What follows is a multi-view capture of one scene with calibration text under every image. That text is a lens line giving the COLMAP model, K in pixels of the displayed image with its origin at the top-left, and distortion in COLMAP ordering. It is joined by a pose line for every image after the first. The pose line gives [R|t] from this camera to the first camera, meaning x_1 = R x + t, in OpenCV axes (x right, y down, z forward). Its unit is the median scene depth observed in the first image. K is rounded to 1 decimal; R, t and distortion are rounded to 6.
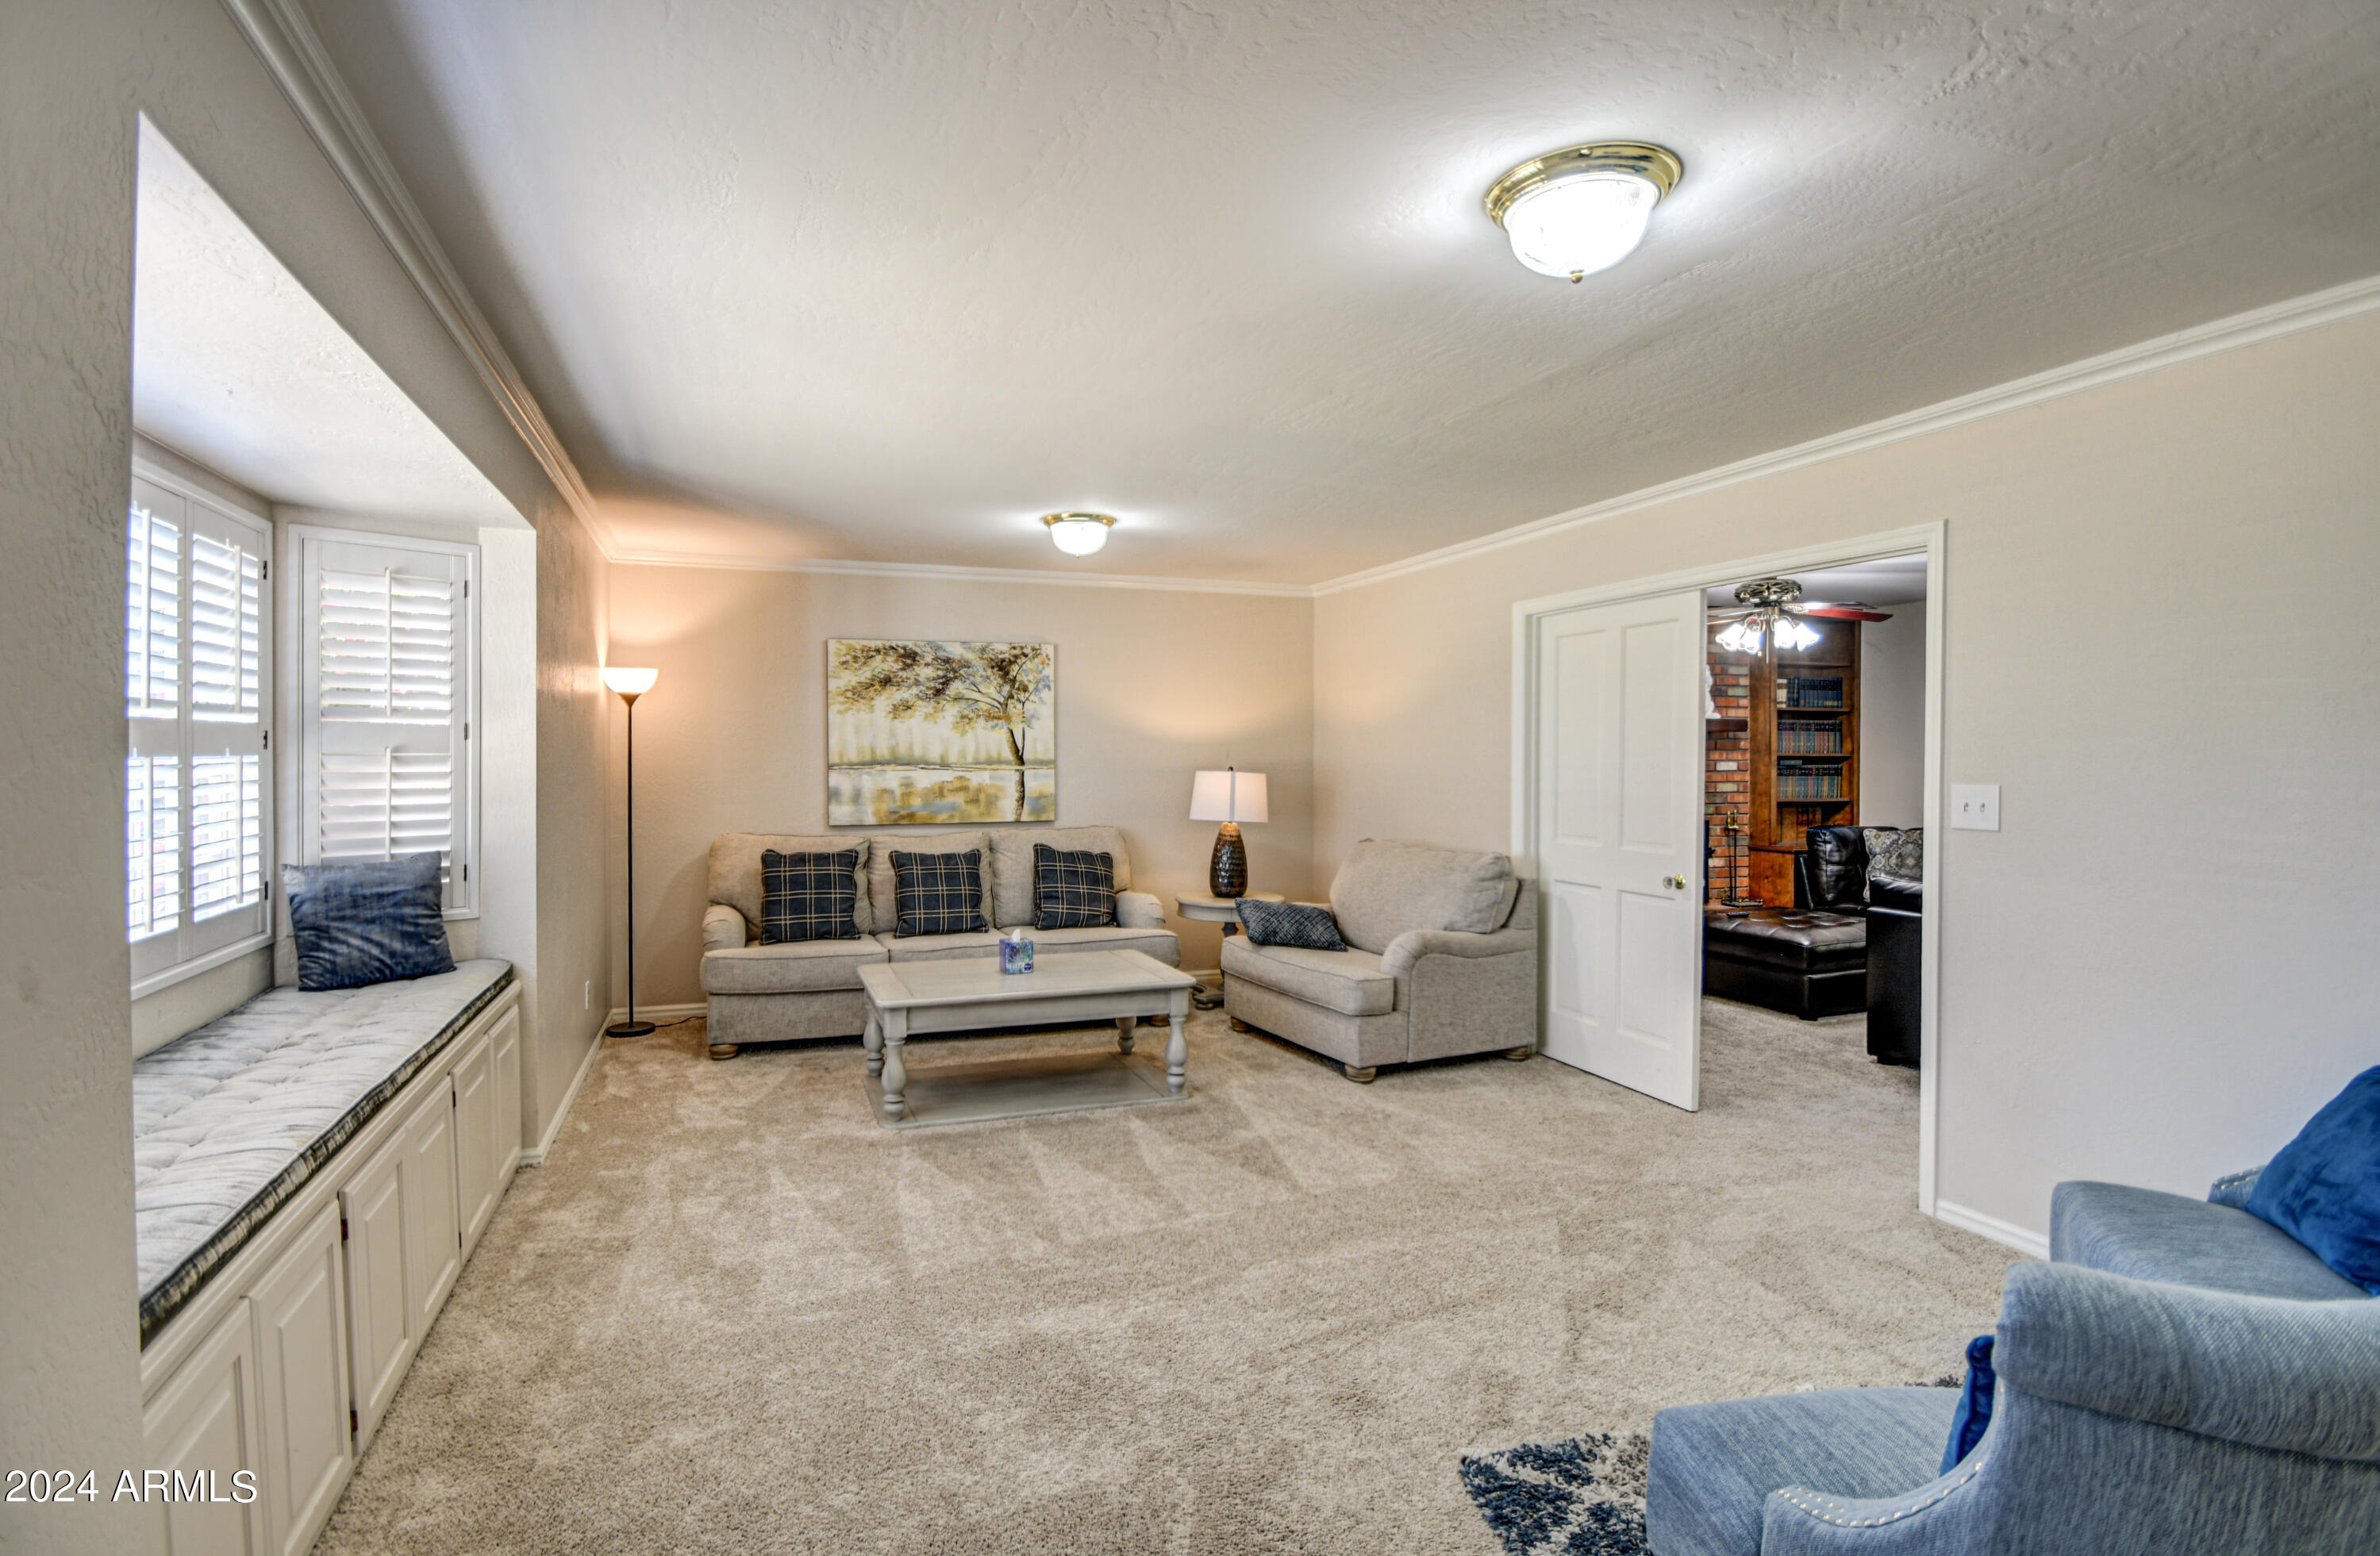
lens RADIAL K [[1117.0, 0, 1119.6], [0, 1117.0, 776.1], [0, 0, 1]] dist [0.030751, 0.000120]
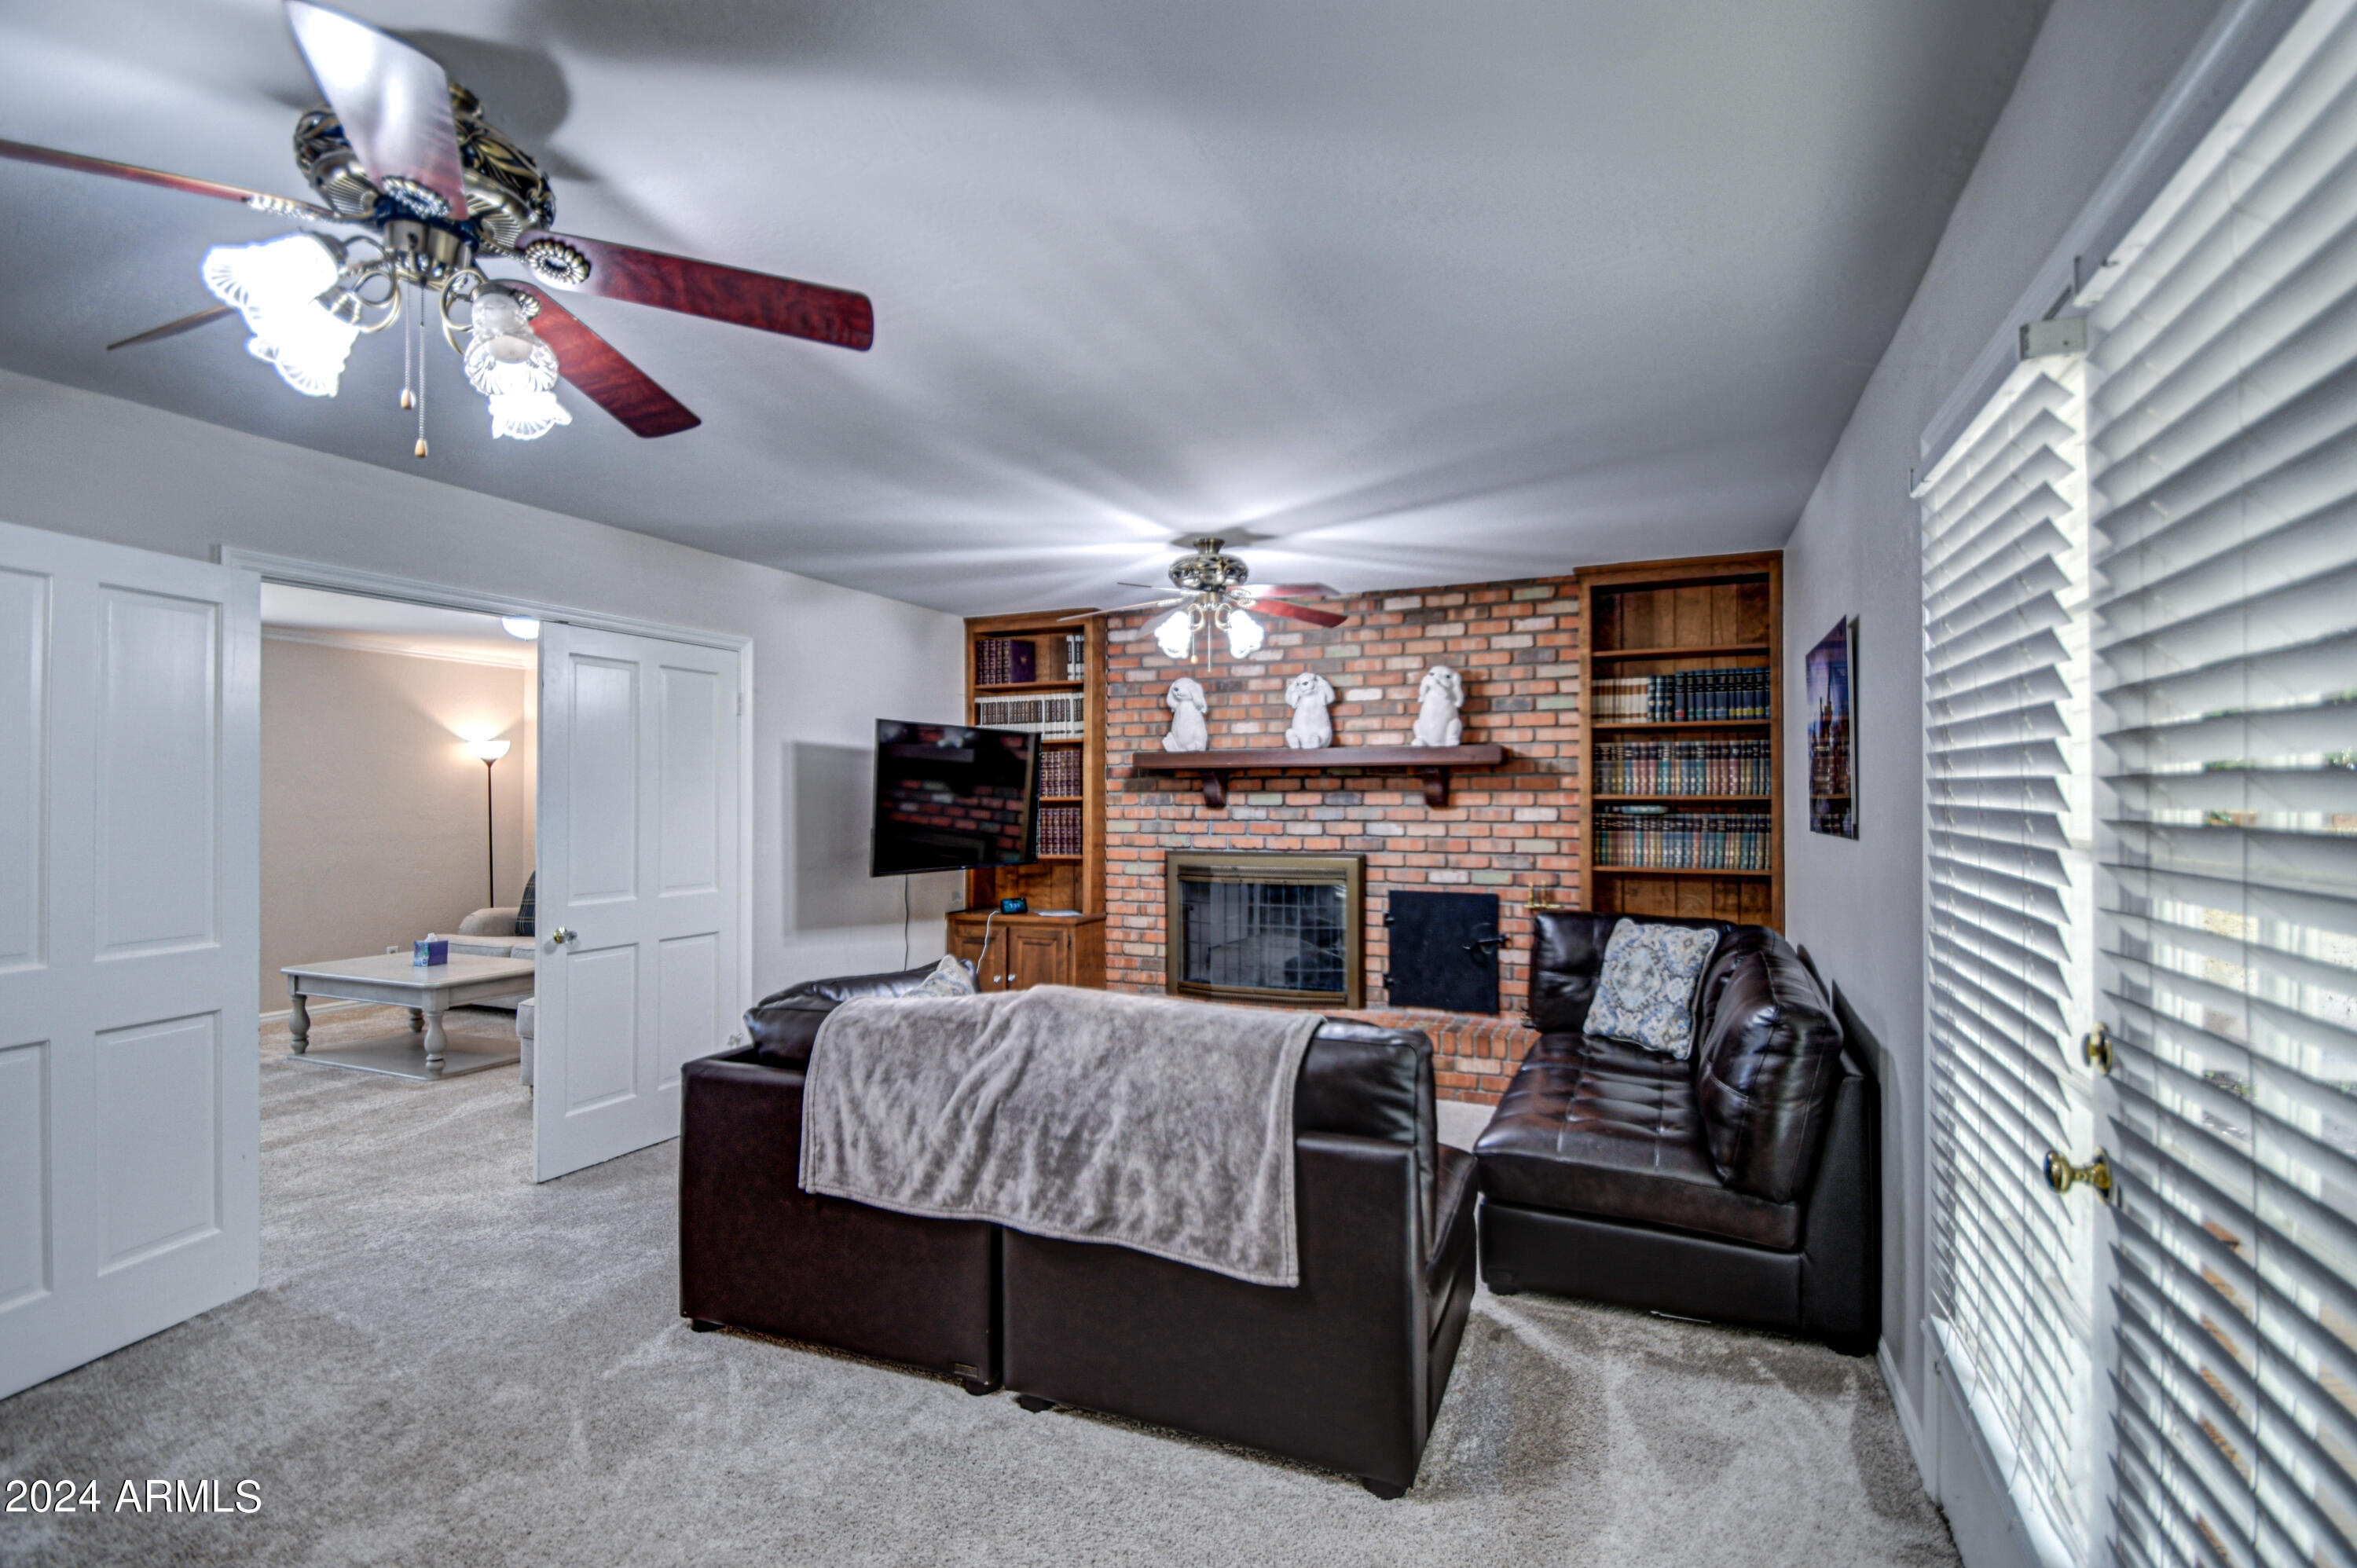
lens RADIAL K [[1102.0, 0, 1173.0], [0, 1102.0, 795.8], [0, 0, 1]] dist [0.017012, -0.019410]
pose [[0.731724, -0.004492, -0.681586, 0.838217], [-0.011439, 0.999757, -0.018869, -0.005283], [0.681505, 0.021604, 0.731495, 0.377247]]
